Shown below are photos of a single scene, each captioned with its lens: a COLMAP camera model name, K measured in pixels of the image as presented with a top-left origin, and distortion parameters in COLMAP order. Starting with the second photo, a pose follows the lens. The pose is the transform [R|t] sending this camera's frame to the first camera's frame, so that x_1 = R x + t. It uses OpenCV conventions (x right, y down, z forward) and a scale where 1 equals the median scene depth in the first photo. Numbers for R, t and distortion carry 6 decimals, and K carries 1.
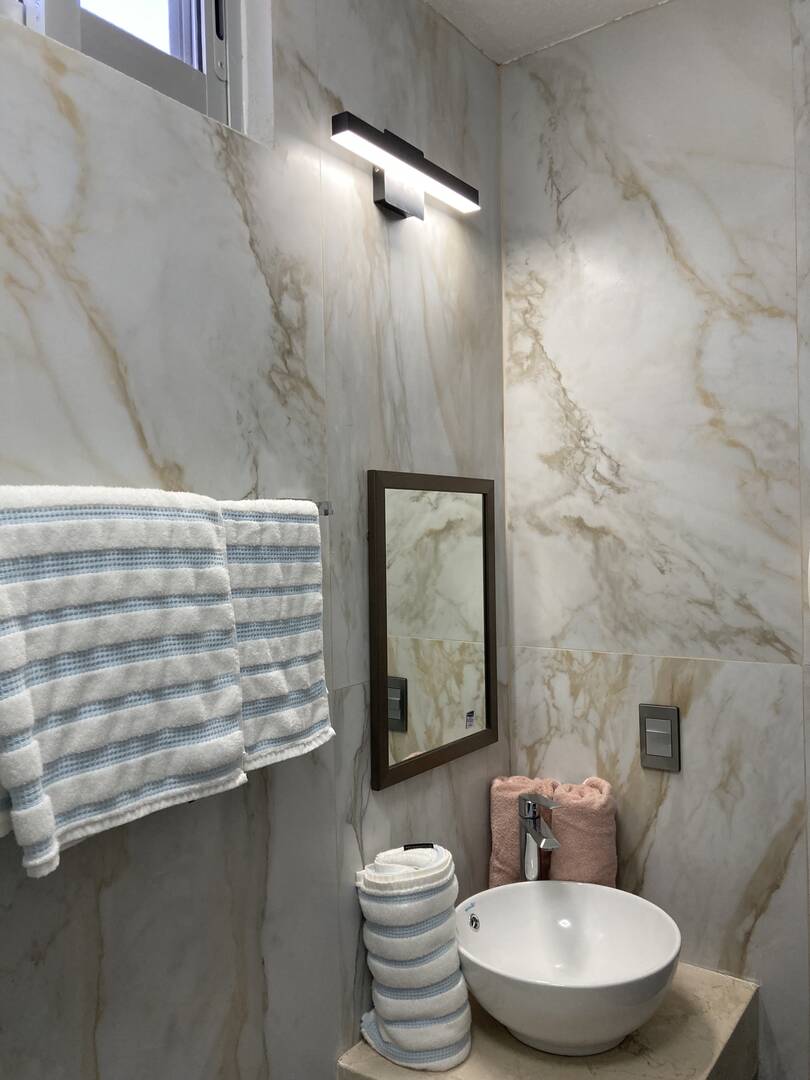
lens RADIAL K [[902.1, 0, 396.4], [0, 902.1, 522.7], [0, 0, 1]] dist [0.052163, -0.064380]
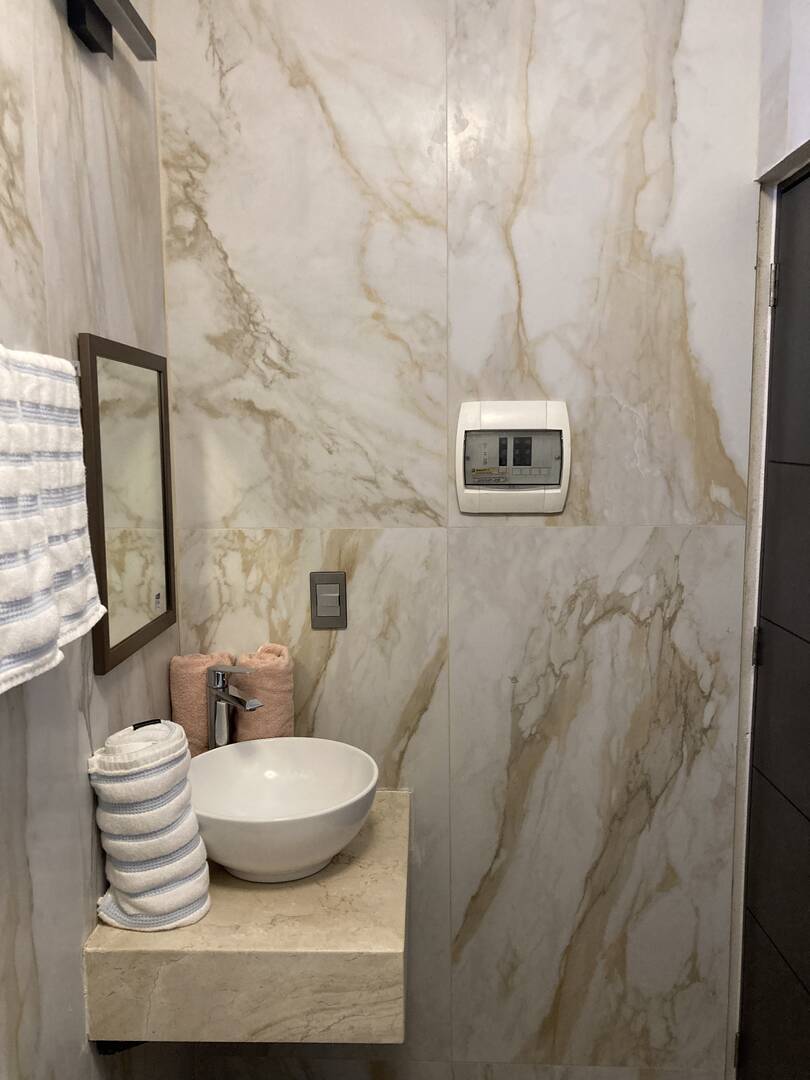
lens RADIAL K [[902.1, 0, 404.3], [0, 902.1, 533.2], [0, 0, 1]] dist [0.052163, -0.064380]
pose [[0.831284, -0.048097, 0.553764, -0.253488], [-0.011259, 0.994588, 0.103286, 0.039960], [-0.555734, -0.092095, 0.826243, 0.040372]]
